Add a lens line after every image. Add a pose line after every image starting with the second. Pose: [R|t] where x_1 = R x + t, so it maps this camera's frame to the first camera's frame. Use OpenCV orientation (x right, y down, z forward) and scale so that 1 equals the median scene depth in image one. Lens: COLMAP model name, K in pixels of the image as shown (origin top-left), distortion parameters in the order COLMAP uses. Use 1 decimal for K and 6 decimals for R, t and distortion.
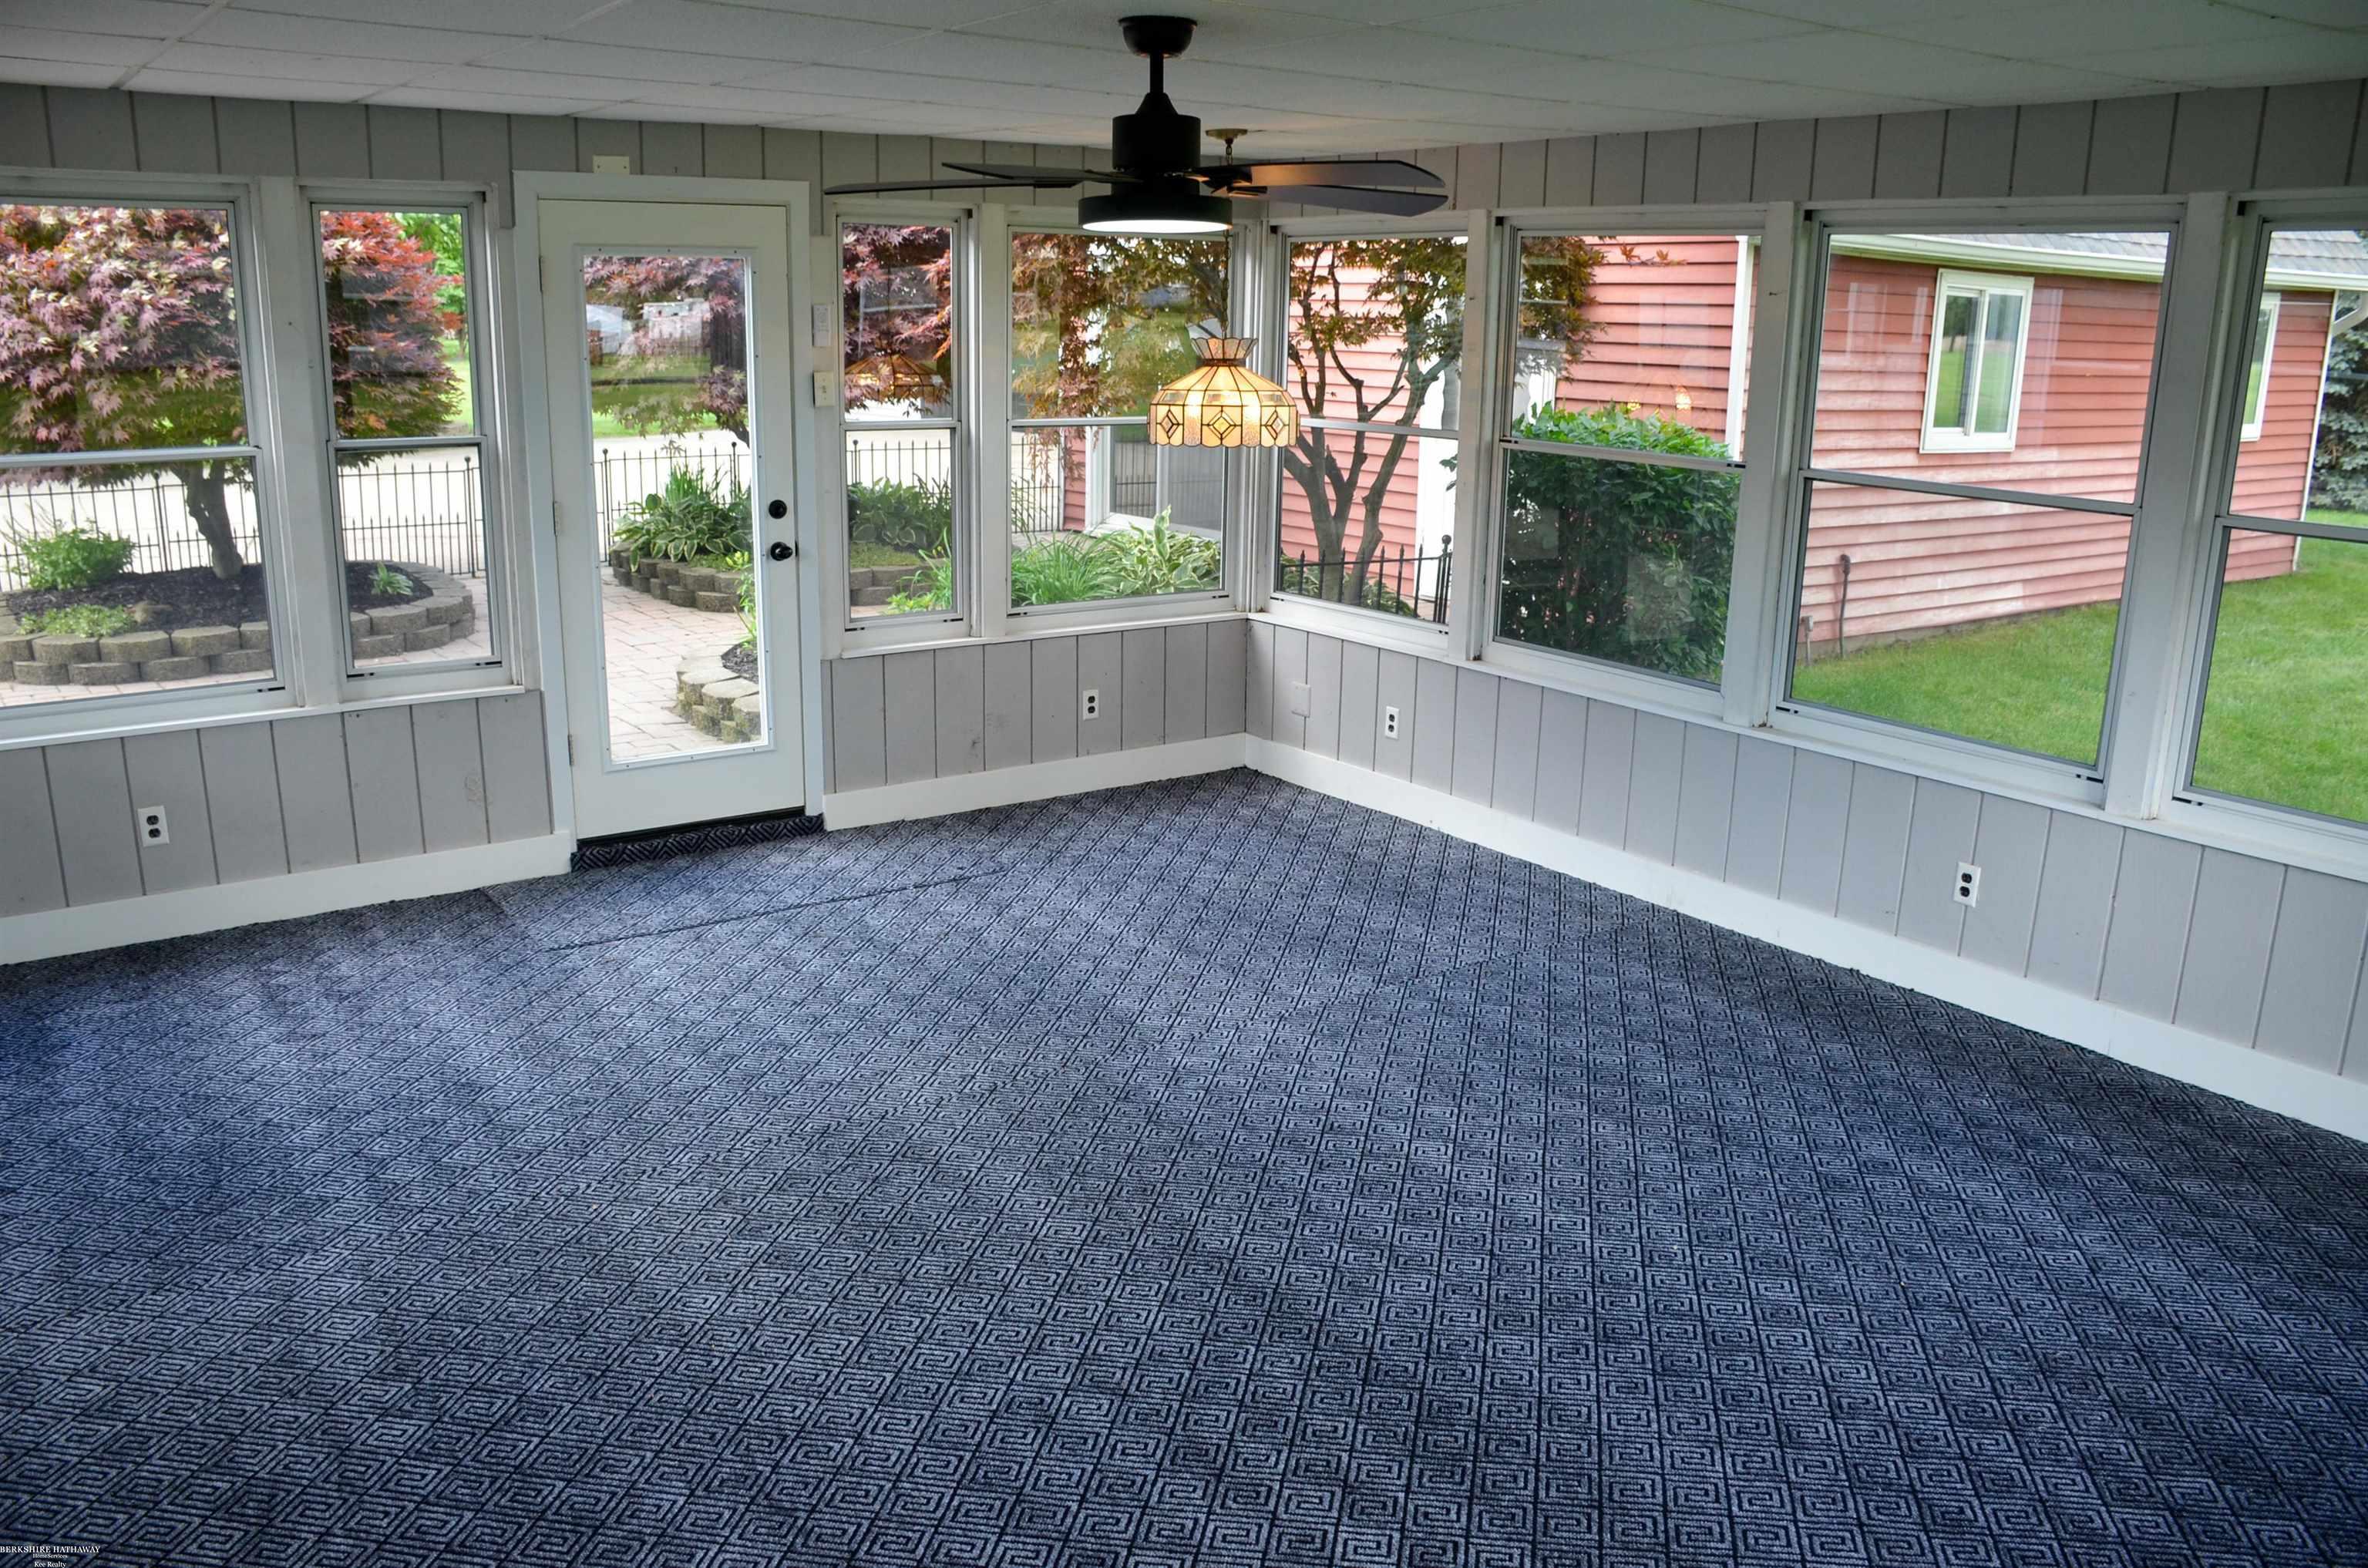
lens RADIAL K [[1842.8, 0, 1193.7], [0, 1842.8, 779.4], [0, 0, 1]] dist [-0.102048, 0.051215]
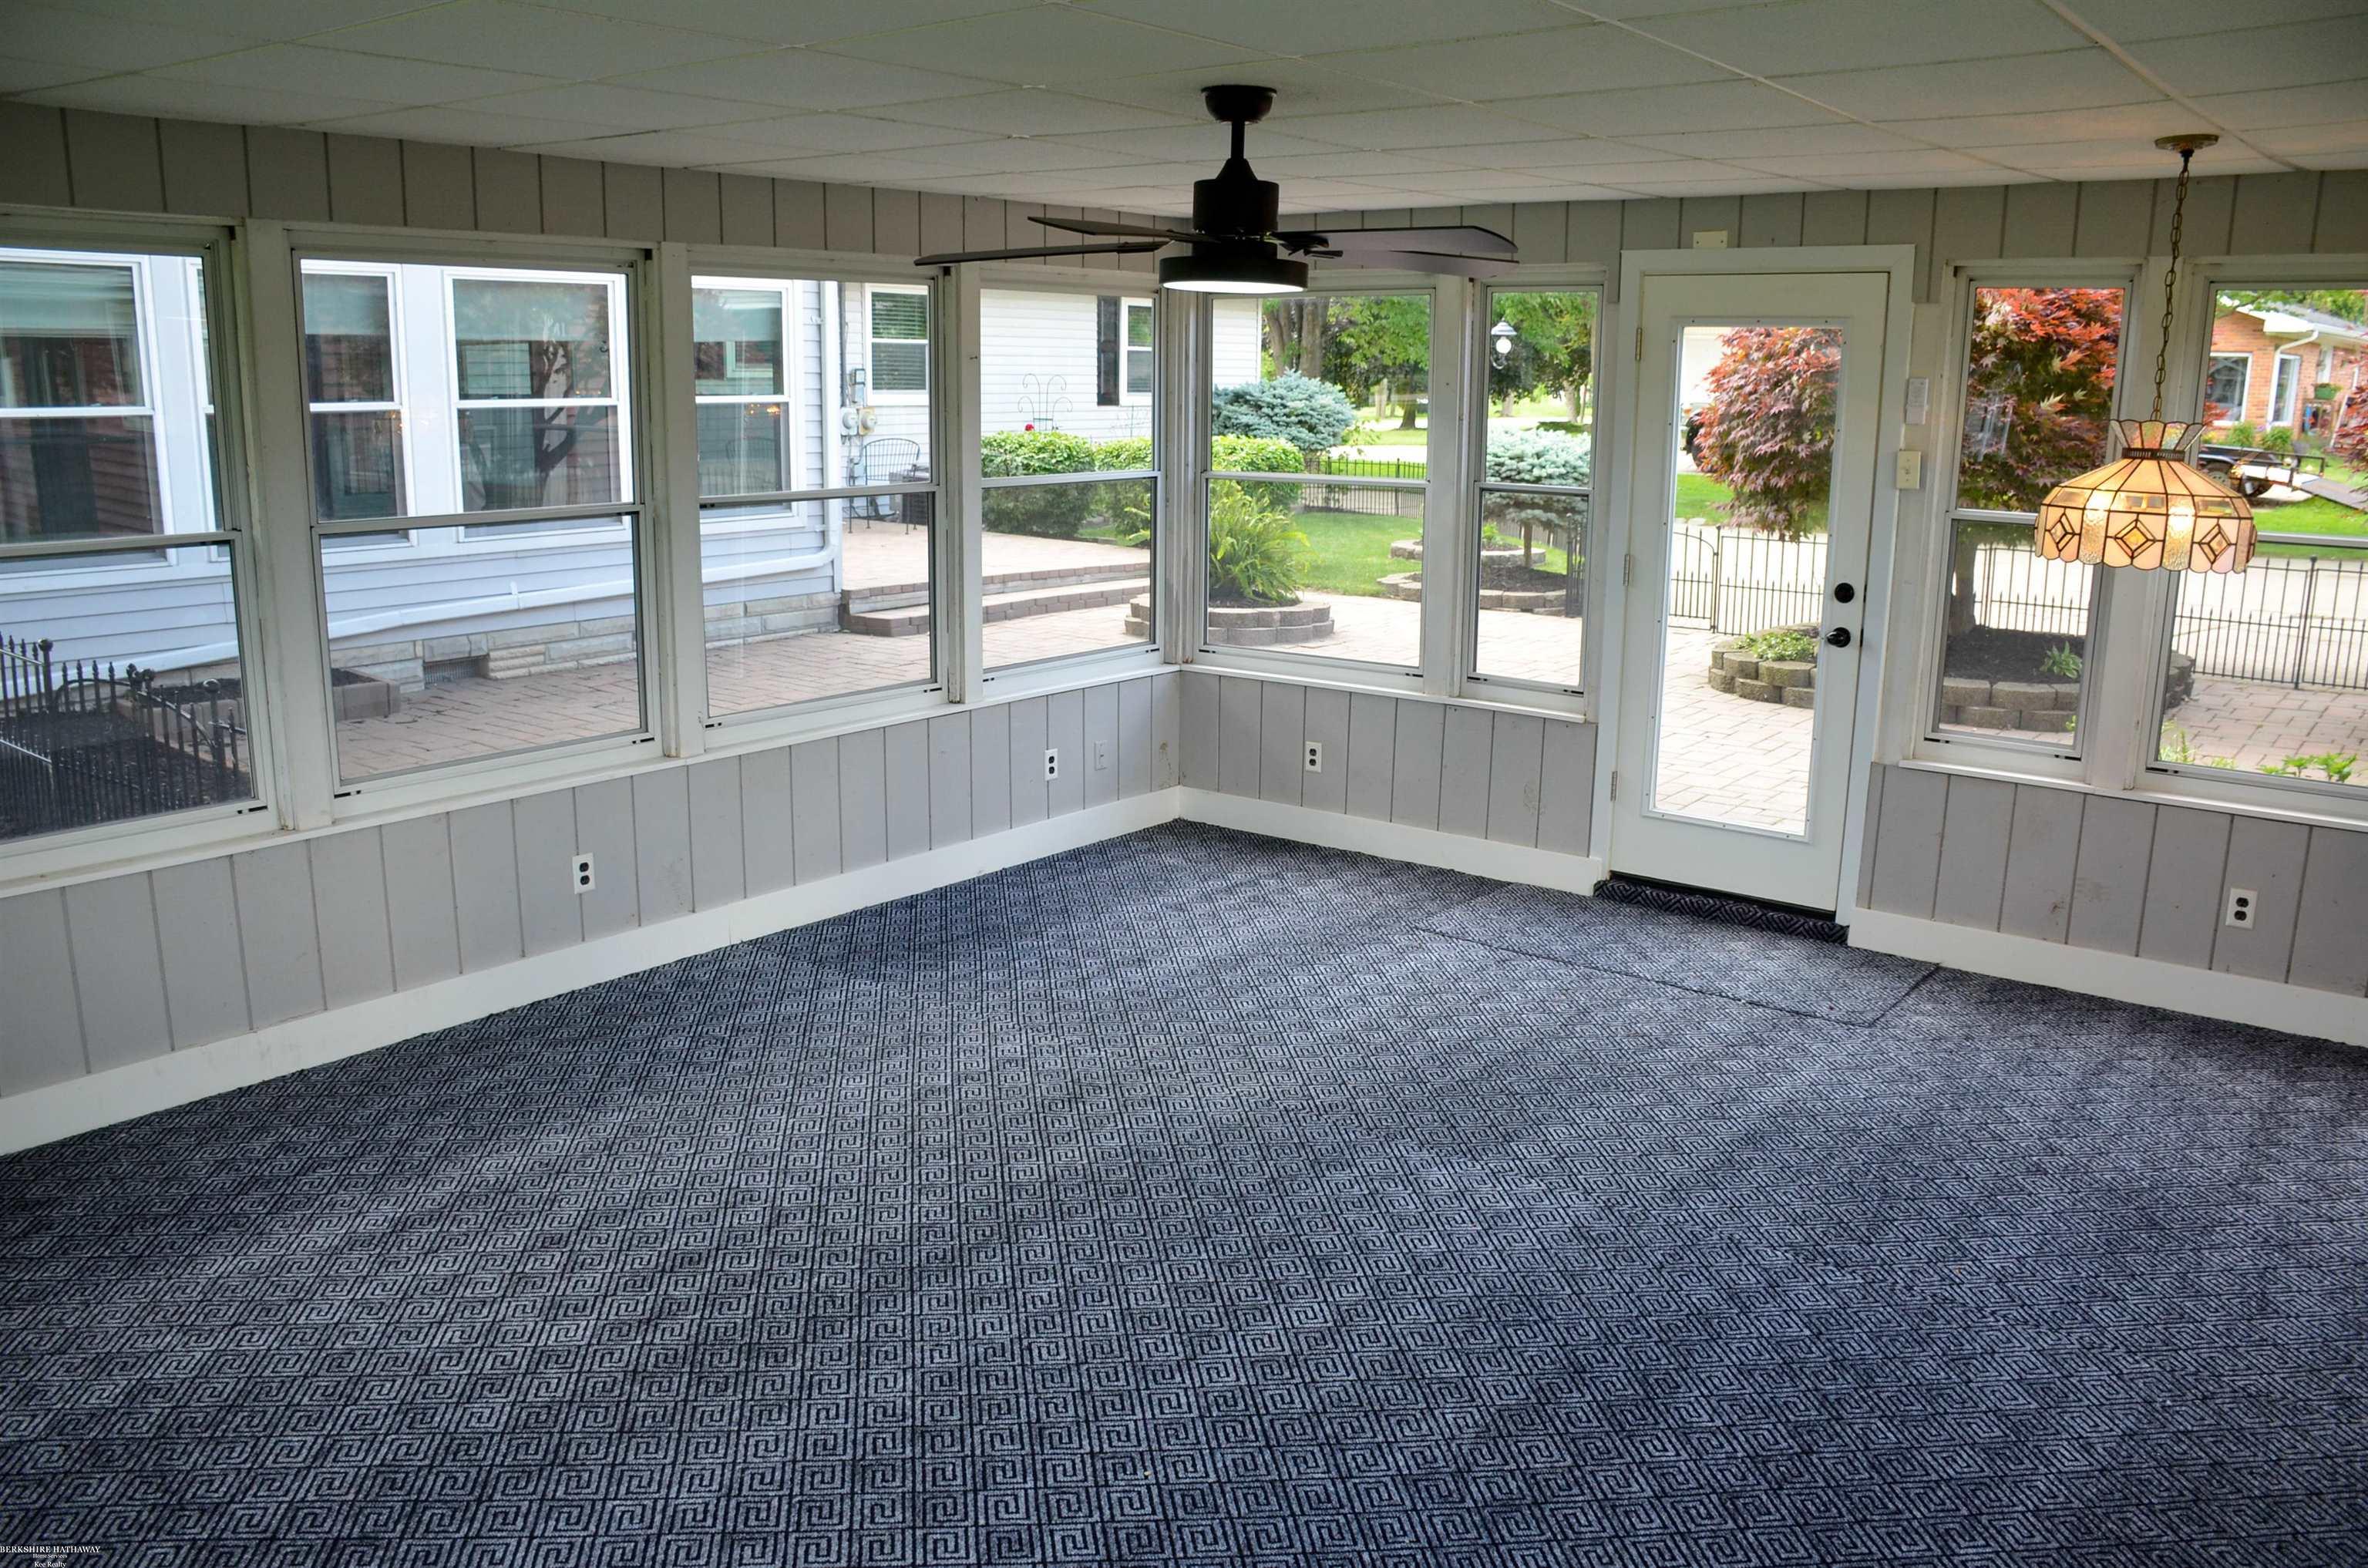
lens RADIAL K [[1842.8, 0, 1191.2], [0, 1842.8, 801.4], [0, 0, 1]] dist [-0.102048, 0.051215]
pose [[0.293233, 0.207014, -0.933359, 0.604997], [-0.241585, 0.960636, 0.137165, -0.096898], [0.925014, 0.185264, 0.331702, 0.420969]]
